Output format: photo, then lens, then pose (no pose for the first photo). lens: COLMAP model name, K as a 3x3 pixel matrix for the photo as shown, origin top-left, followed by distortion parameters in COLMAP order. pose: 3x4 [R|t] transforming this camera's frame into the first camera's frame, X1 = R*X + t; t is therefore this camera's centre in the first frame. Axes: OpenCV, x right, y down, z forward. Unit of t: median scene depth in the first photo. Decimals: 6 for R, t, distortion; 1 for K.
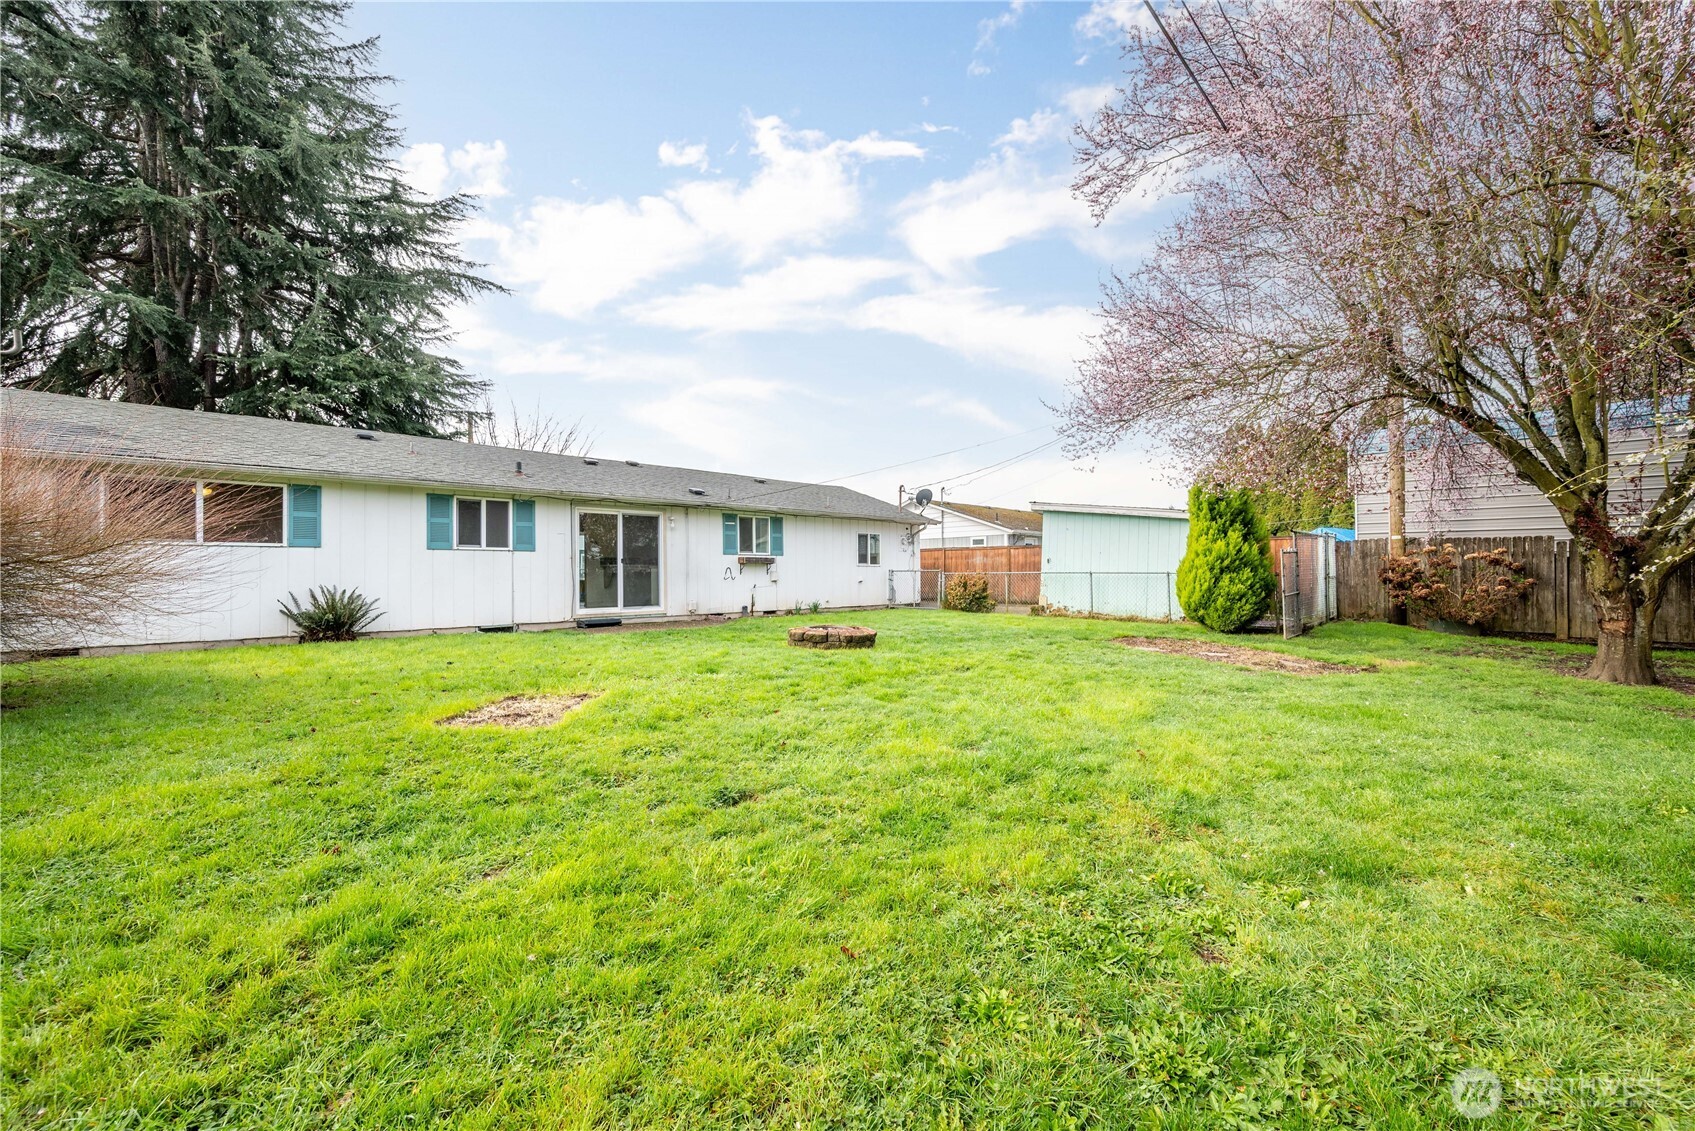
lens RADIAL K [[678.7, 0, 855.2], [0, 678.7, 568.8], [0, 0, 1]] dist [-0.000839, -0.000170]
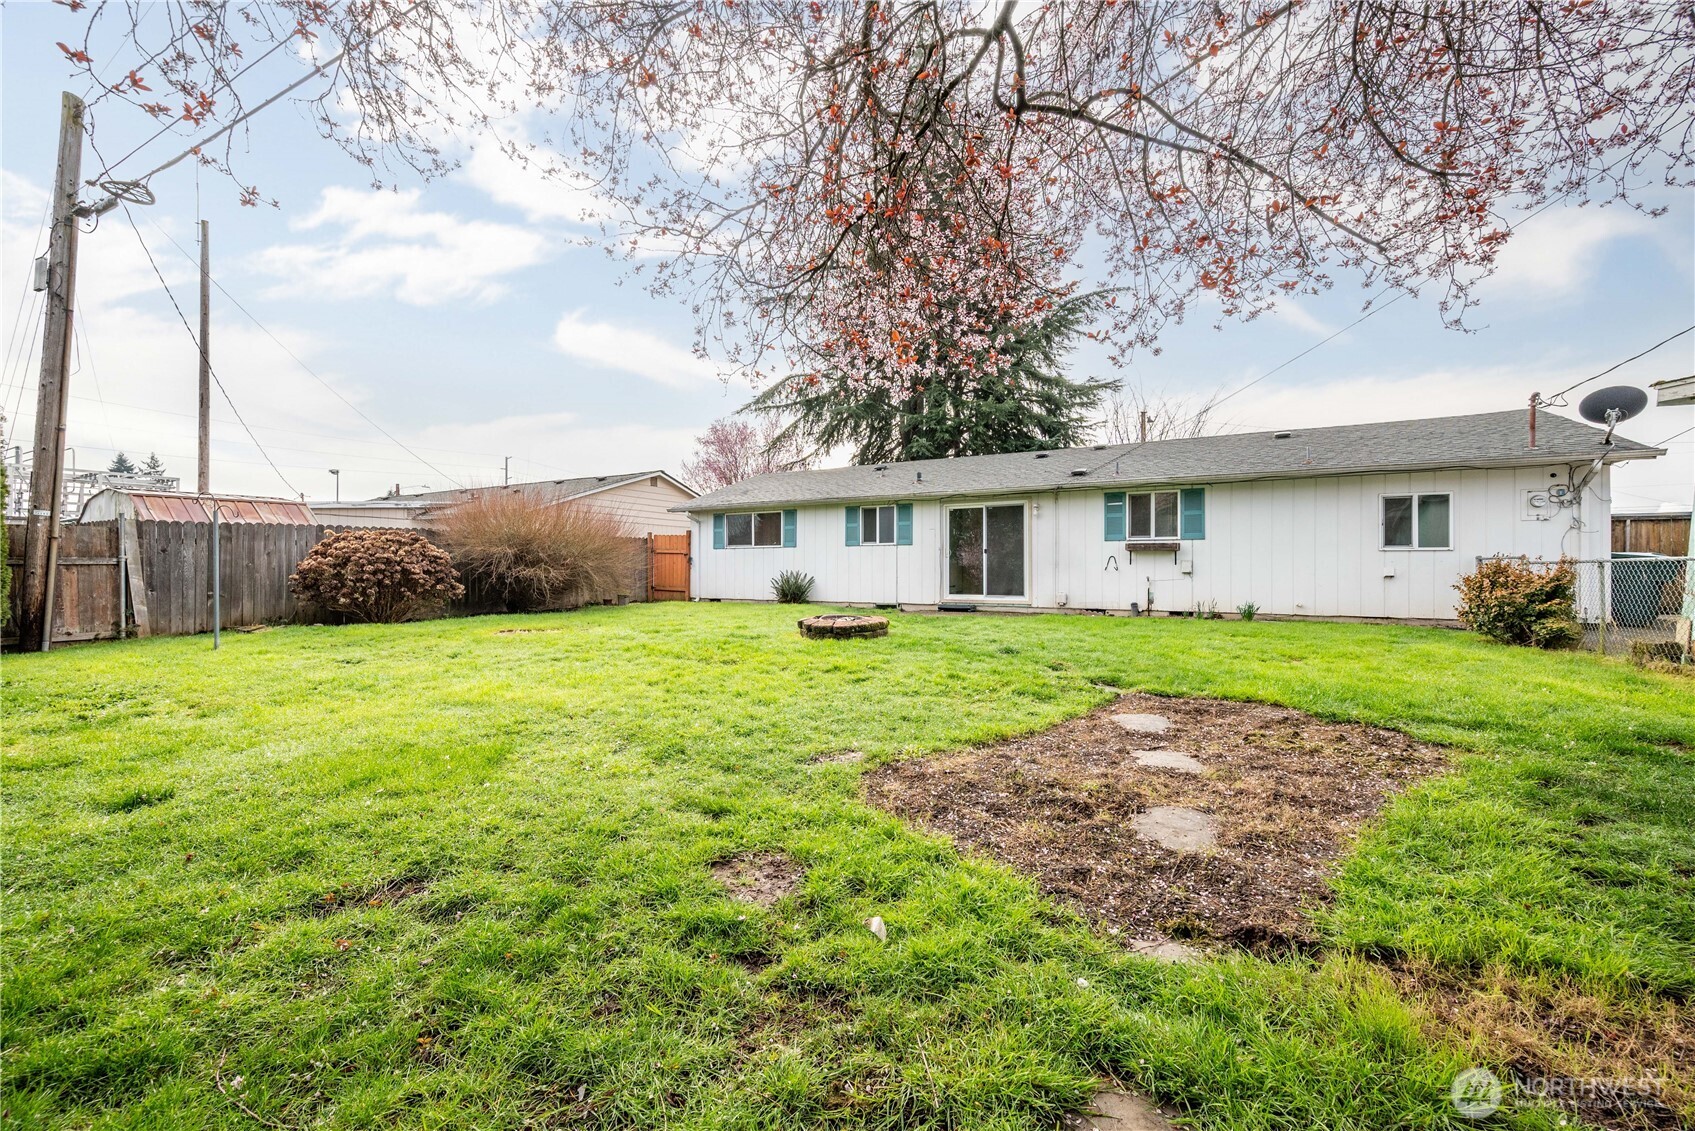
lens RADIAL K [[678.7, 0, 853.8], [0, 678.7, 565.1], [0, 0, 1]] dist [-0.000839, -0.000170]
pose [[0.263046, 0.001100, -0.964783, 0.573491], [0.006632, 0.999974, 0.002949, 0.004979], [0.964760, -0.007174, 0.263032, 0.484674]]
